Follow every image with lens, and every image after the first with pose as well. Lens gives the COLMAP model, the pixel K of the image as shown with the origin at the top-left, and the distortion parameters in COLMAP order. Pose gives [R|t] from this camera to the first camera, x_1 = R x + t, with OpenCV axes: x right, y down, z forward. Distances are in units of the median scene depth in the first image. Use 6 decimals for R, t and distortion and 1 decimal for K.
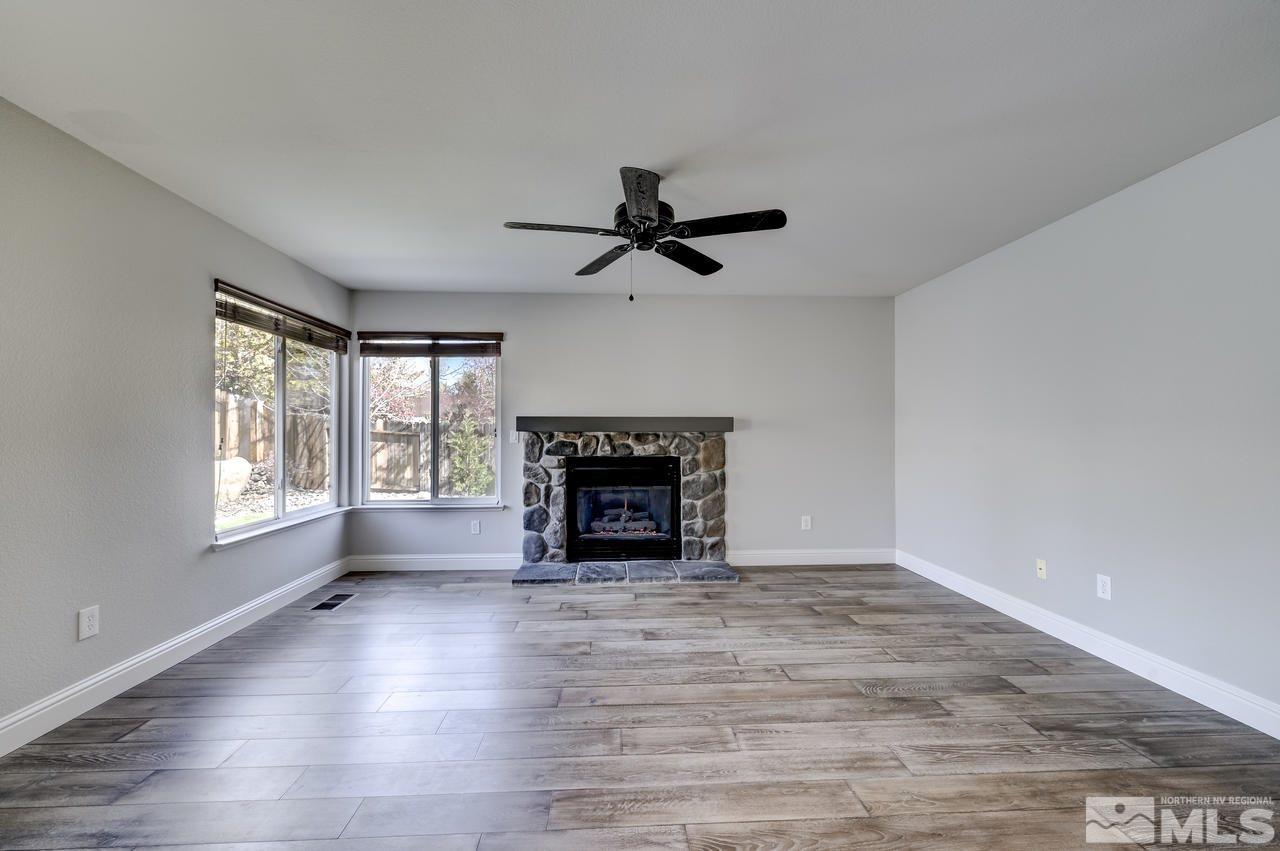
lens RADIAL K [[533.4, 0, 637.9], [0, 533.4, 429.3], [0, 0, 1]] dist [-0.000980, -0.000013]
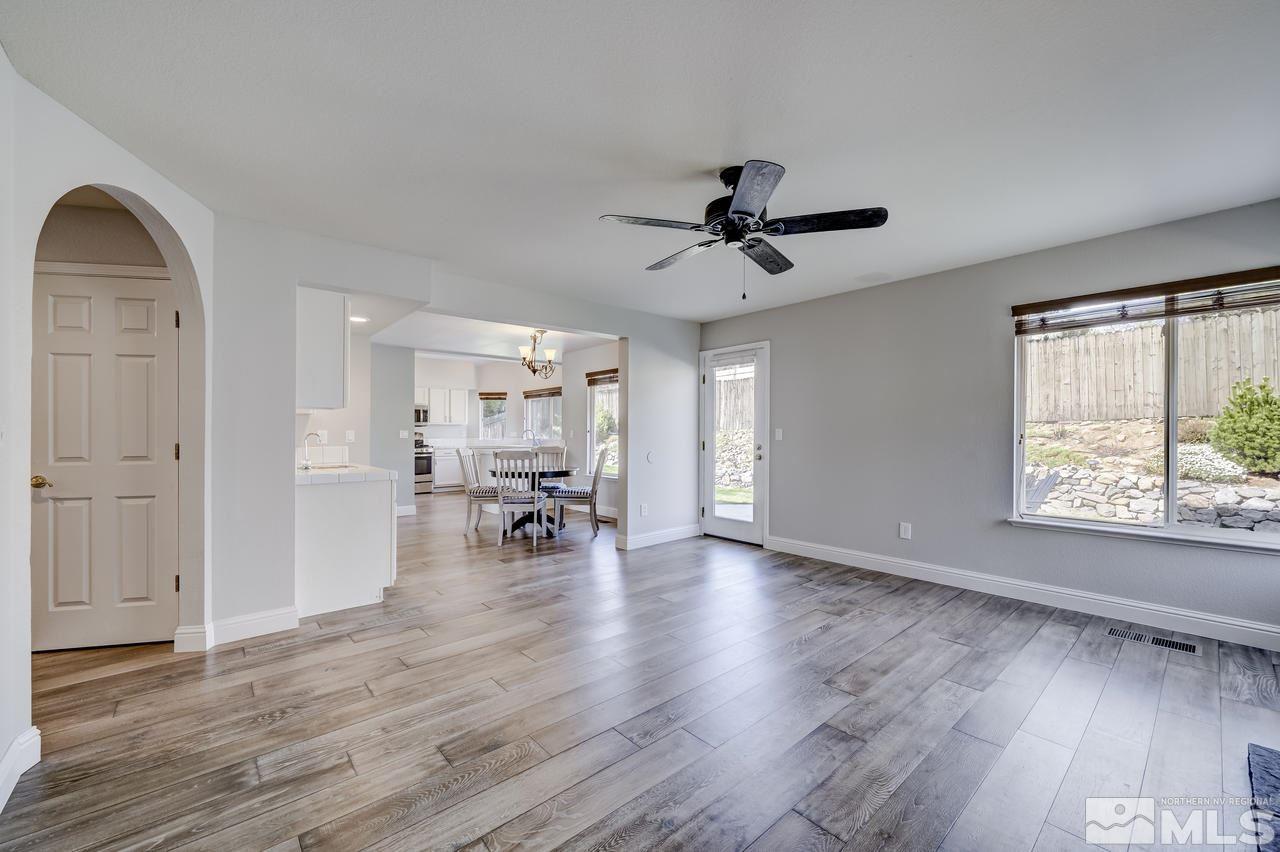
lens RADIAL K [[503.4, 0, 638.3], [0, 503.4, 431.4], [0, 0, 1]] dist [0.000203, 0.000088]
pose [[-0.788772, 0.001838, -0.614683, 0.413149], [0.008261, 0.999937, -0.007611, 0.007342], [0.614630, -0.011081, -0.788737, 0.922243]]
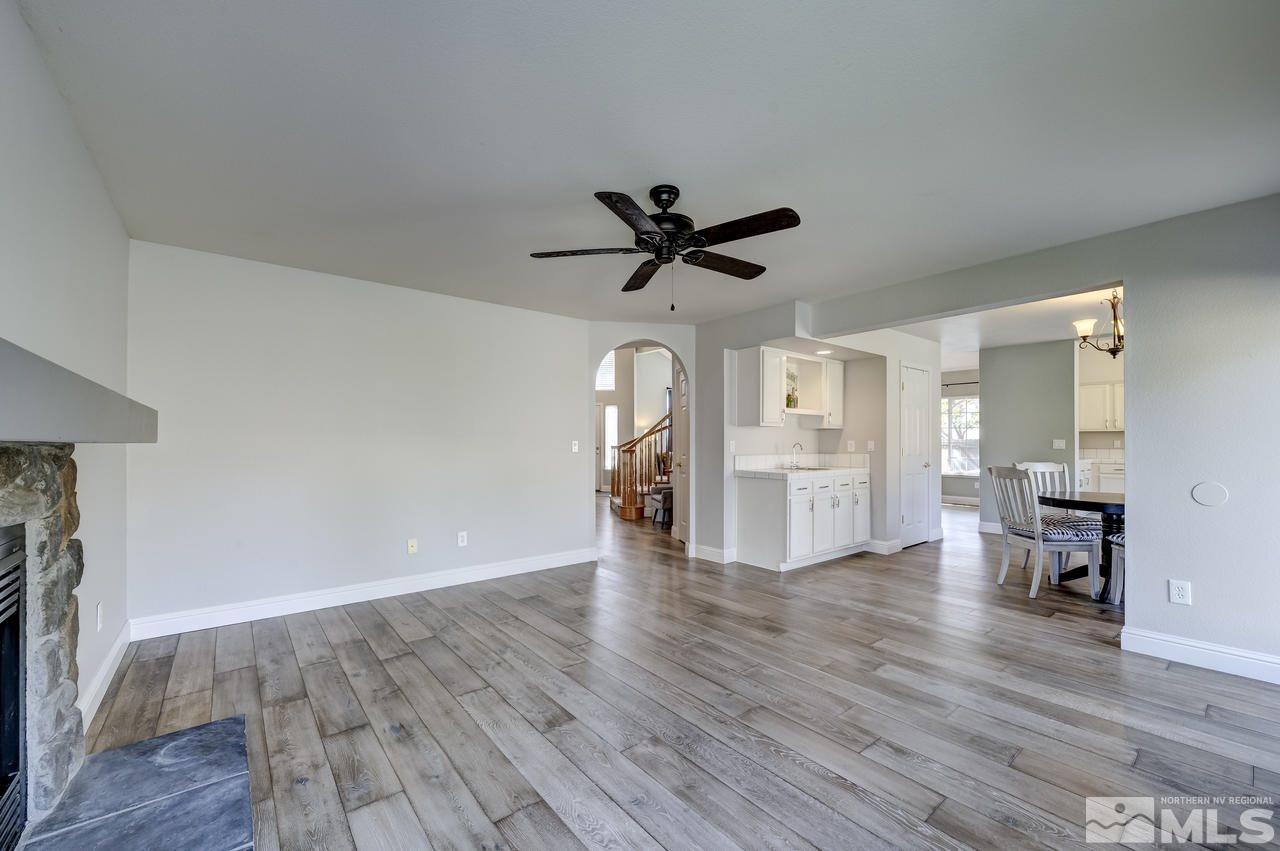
lens RADIAL K [[503.4, 0, 631.9], [0, 503.4, 434.5], [0, 0, 1]] dist [0.000203, 0.000088]
pose [[-0.583363, 0.015440, 0.812065, -0.413461], [-0.003978, 0.999753, -0.021866, 0.005581], [-0.812202, -0.015987, -0.583158, 0.907786]]
